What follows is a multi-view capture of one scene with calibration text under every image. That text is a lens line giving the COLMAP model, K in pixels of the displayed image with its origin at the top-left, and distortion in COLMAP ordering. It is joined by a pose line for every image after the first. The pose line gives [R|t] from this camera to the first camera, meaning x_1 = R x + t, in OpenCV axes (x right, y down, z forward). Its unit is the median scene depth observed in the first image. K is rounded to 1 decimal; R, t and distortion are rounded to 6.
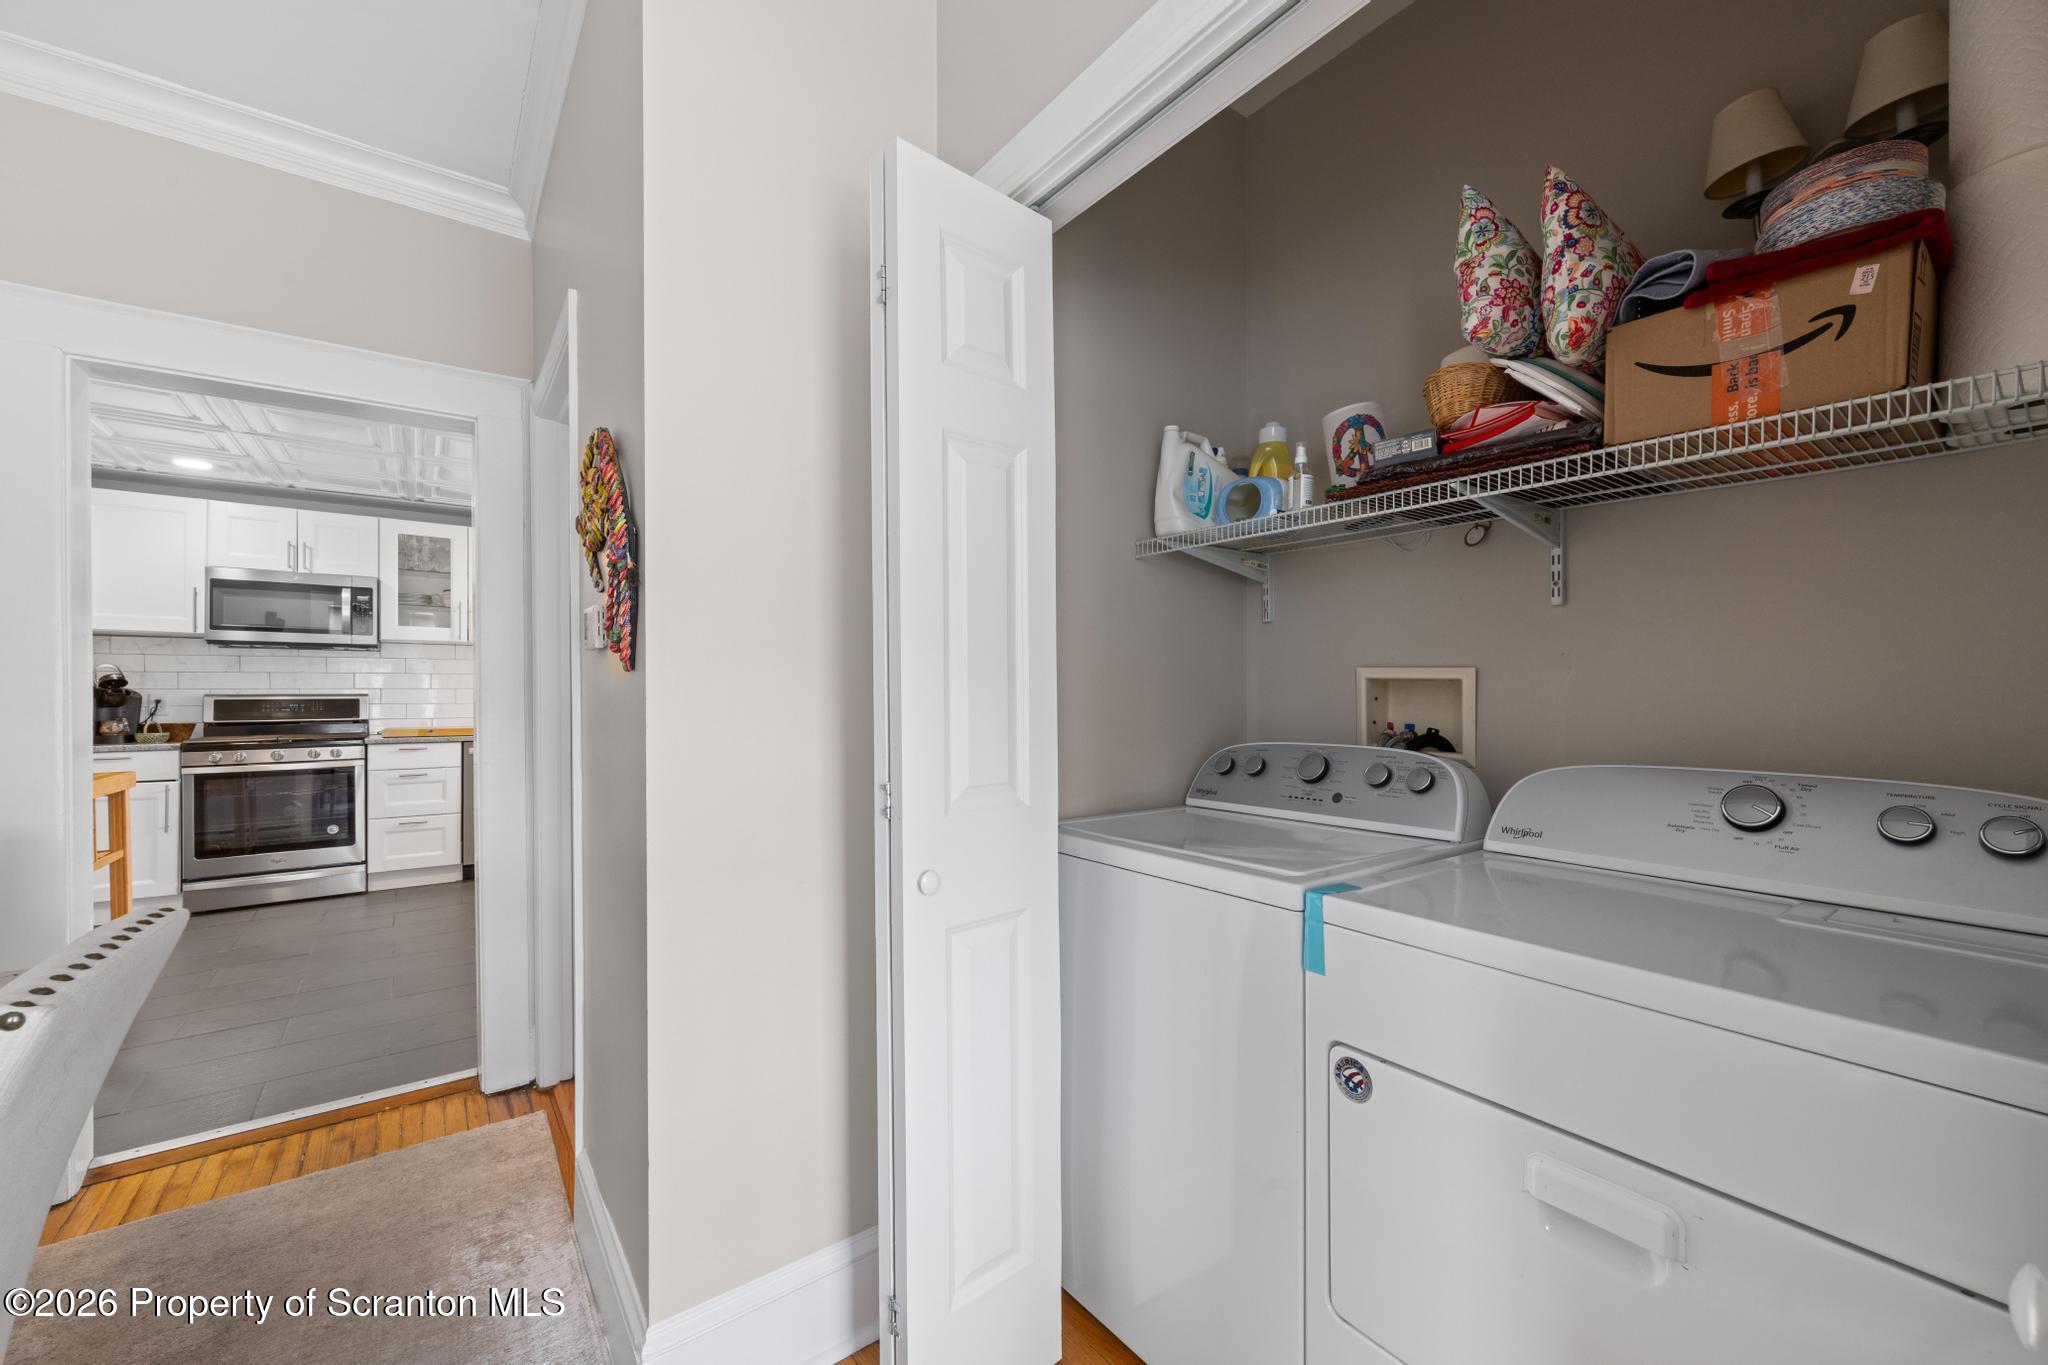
lens RADIAL K [[803.8, 0, 1032.7], [0, 803.8, 691.9], [0, 0, 1]] dist [0.000087, 0.000311]
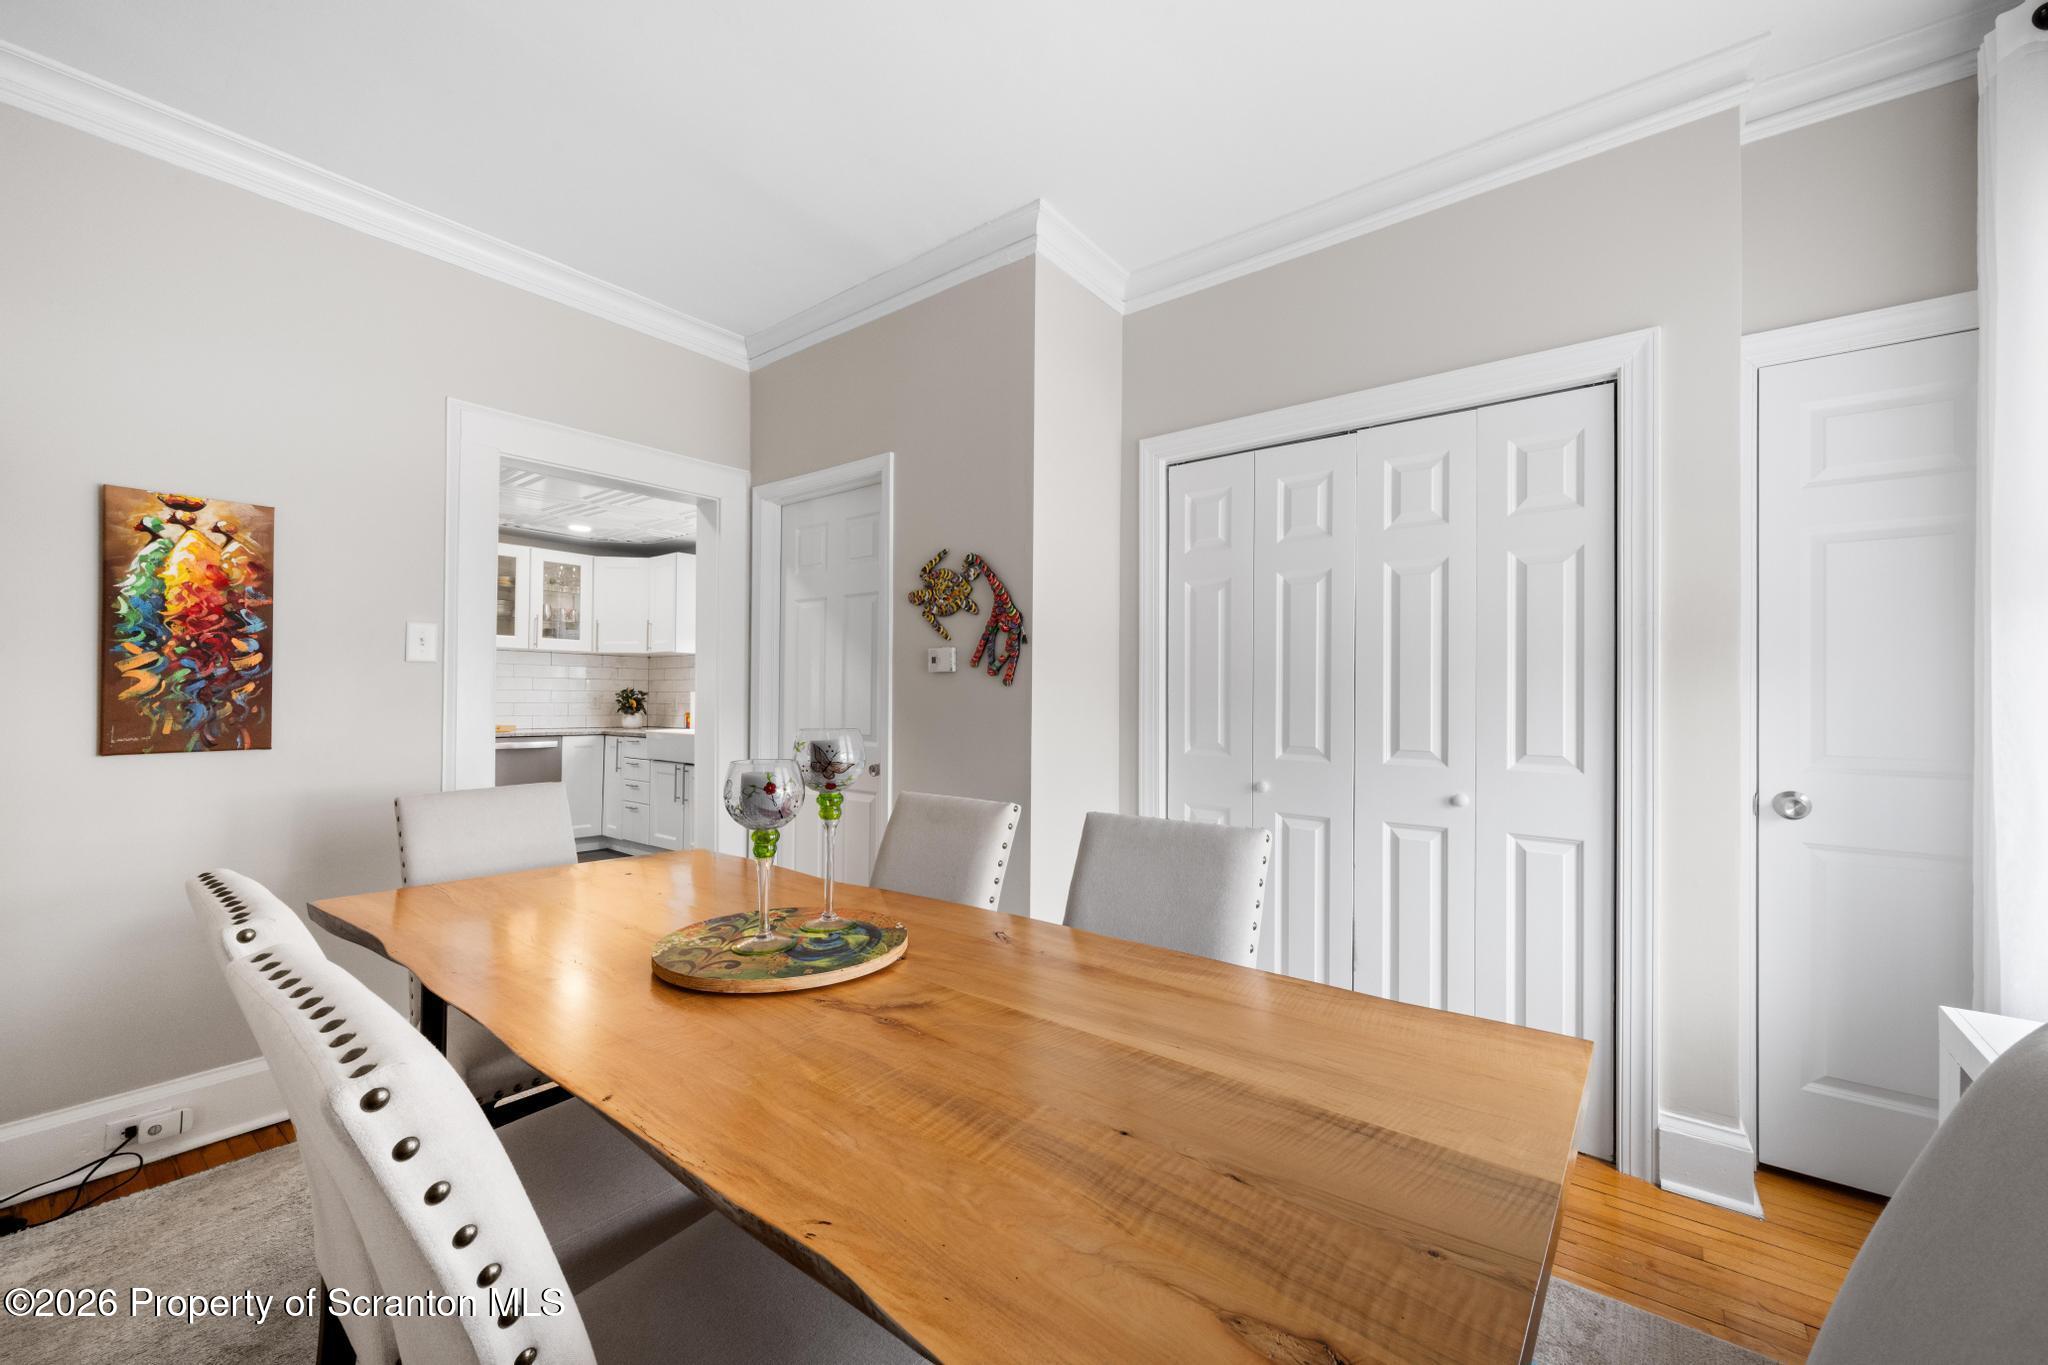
lens RADIAL K [[803.8, 0, 1029.9], [0, 803.8, 682.8], [0, 0, 1]] dist [0.000087, 0.000311]
pose [[0.965337, 0.013088, 0.260679, -0.293290], [-0.008750, 0.999803, -0.017794, 0.001165], [-0.260860, 0.014896, 0.965262, -0.268729]]
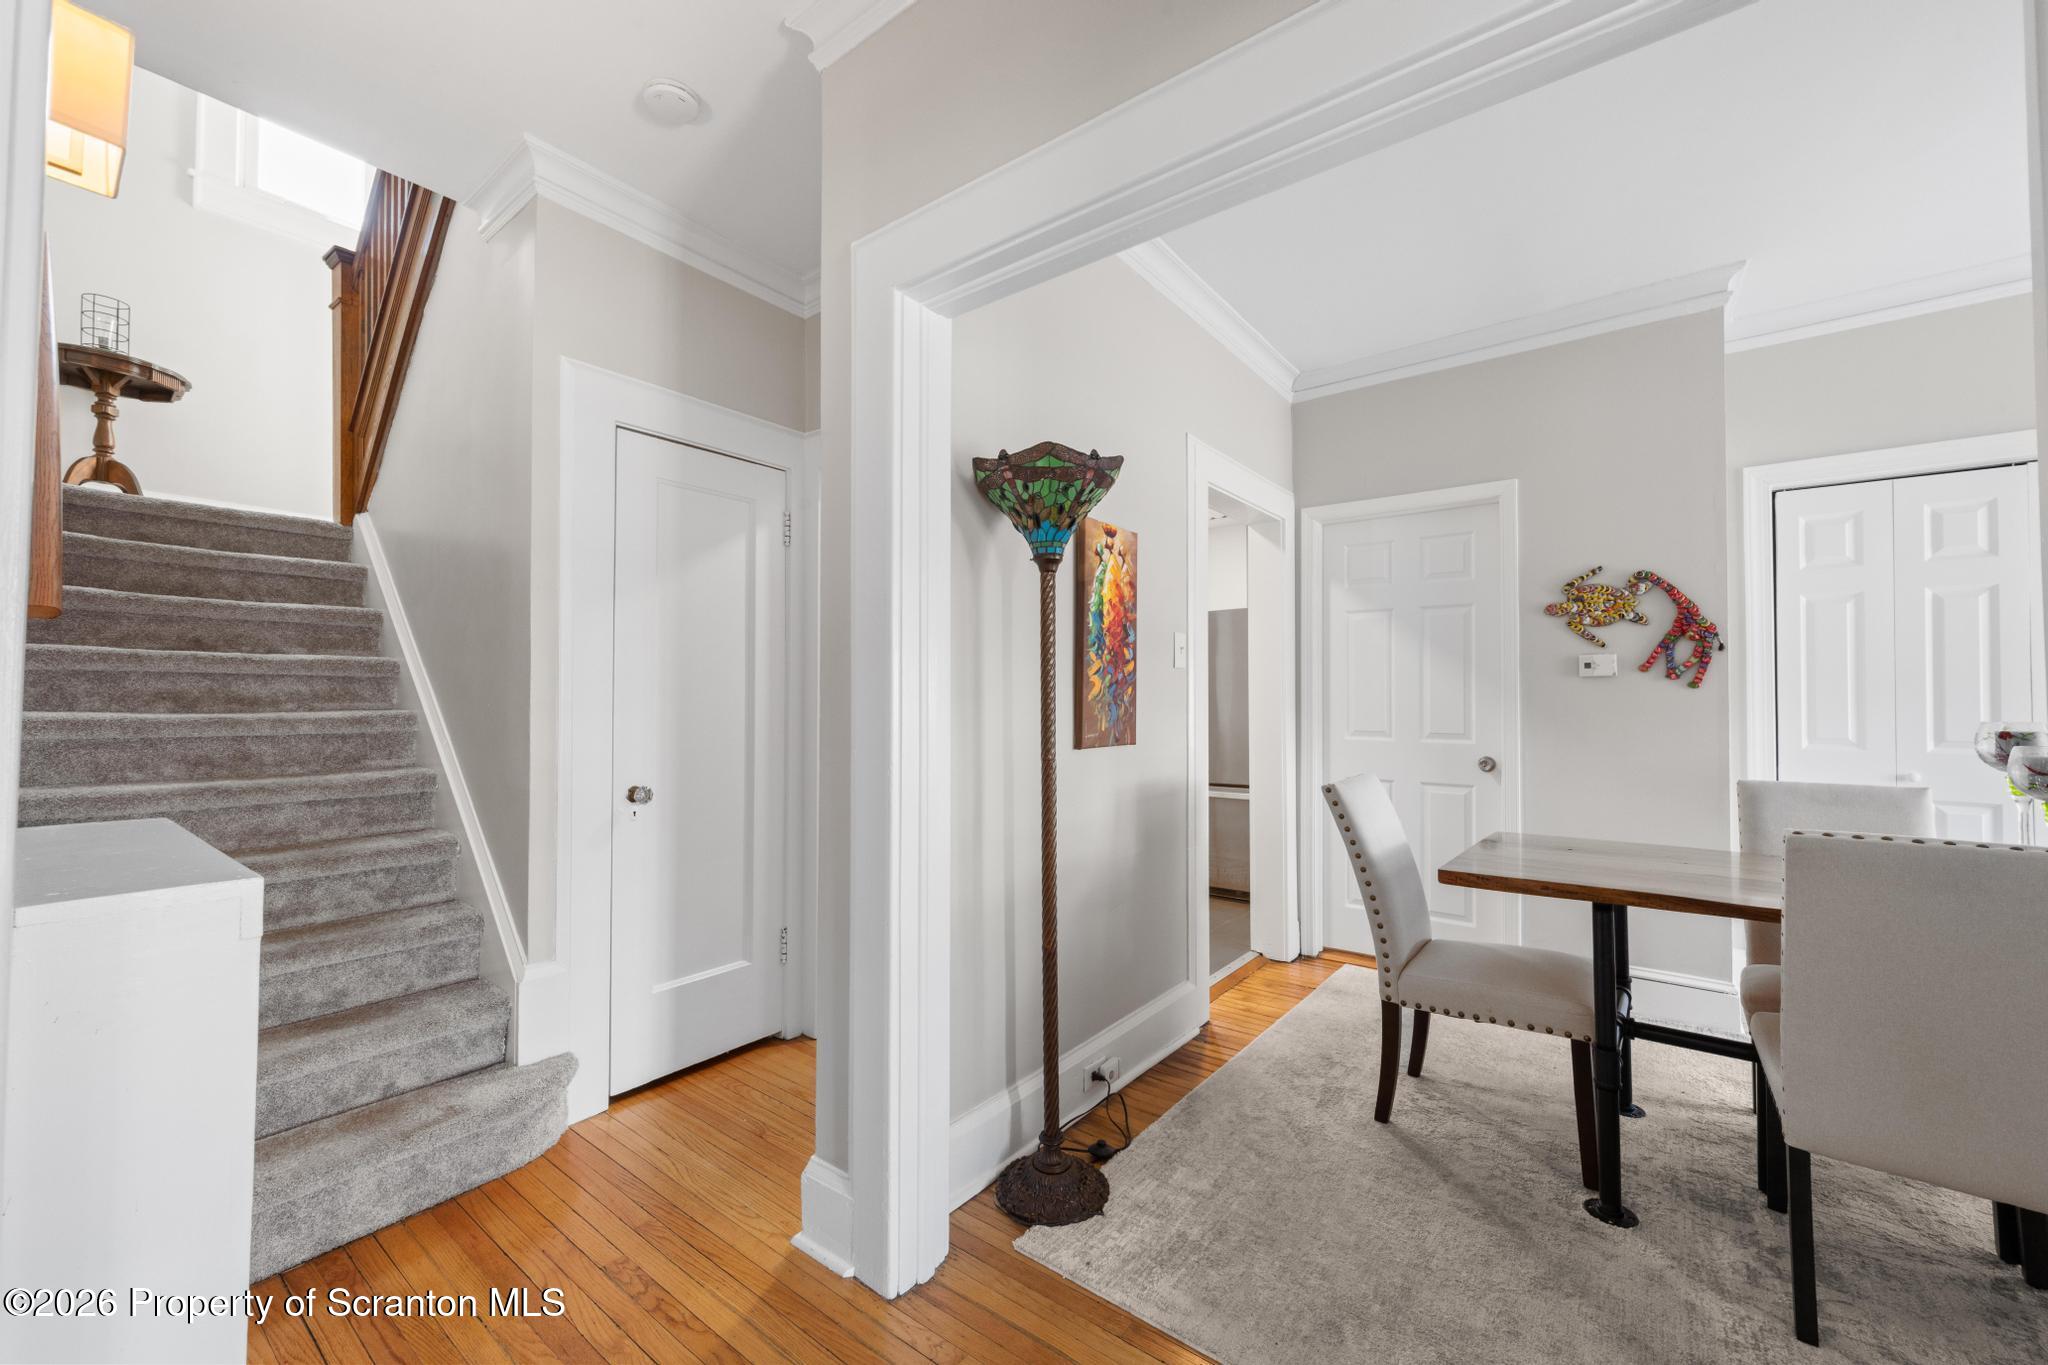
lens RADIAL K [[803.8, 0, 1023.3], [0, 803.8, 687.6], [0, 0, 1]] dist [0.000087, 0.000311]
pose [[0.964728, 0.011548, 0.262995, -0.868366], [-0.005888, 0.999734, -0.022298, 0.010745], [-0.263182, 0.019963, 0.964540, -0.189605]]
